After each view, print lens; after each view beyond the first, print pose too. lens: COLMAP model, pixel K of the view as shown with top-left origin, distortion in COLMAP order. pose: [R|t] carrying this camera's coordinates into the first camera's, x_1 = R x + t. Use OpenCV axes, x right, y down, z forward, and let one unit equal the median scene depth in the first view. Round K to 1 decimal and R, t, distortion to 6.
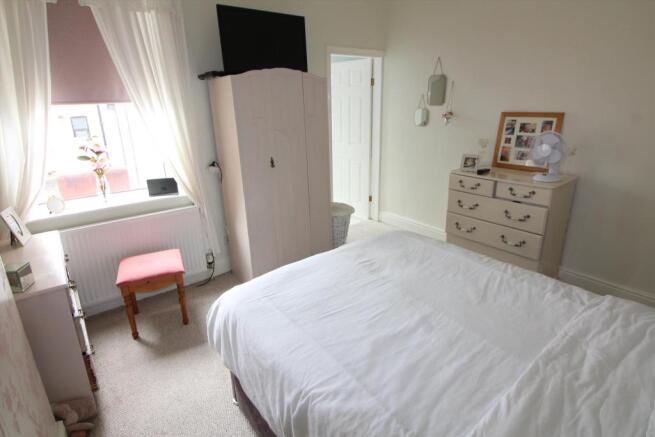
lens RADIAL K [[346.1, 0, 325.6], [0, 346.1, 213.2], [0, 0, 1]] dist [0.002936, -0.012055]
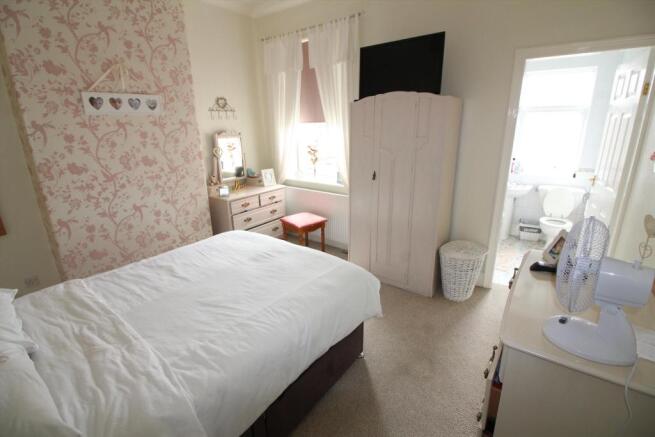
lens RADIAL K [[308.5, 0, 327.5], [0, 308.5, 218.5], [0, 0, 1]] dist [0.000049, -0.014438]
pose [[0.229482, 0.302317, -0.925171, 1.574152], [-0.285581, 0.929616, 0.232933, -0.410659], [0.930474, 0.210758, 0.299667, 1.141081]]
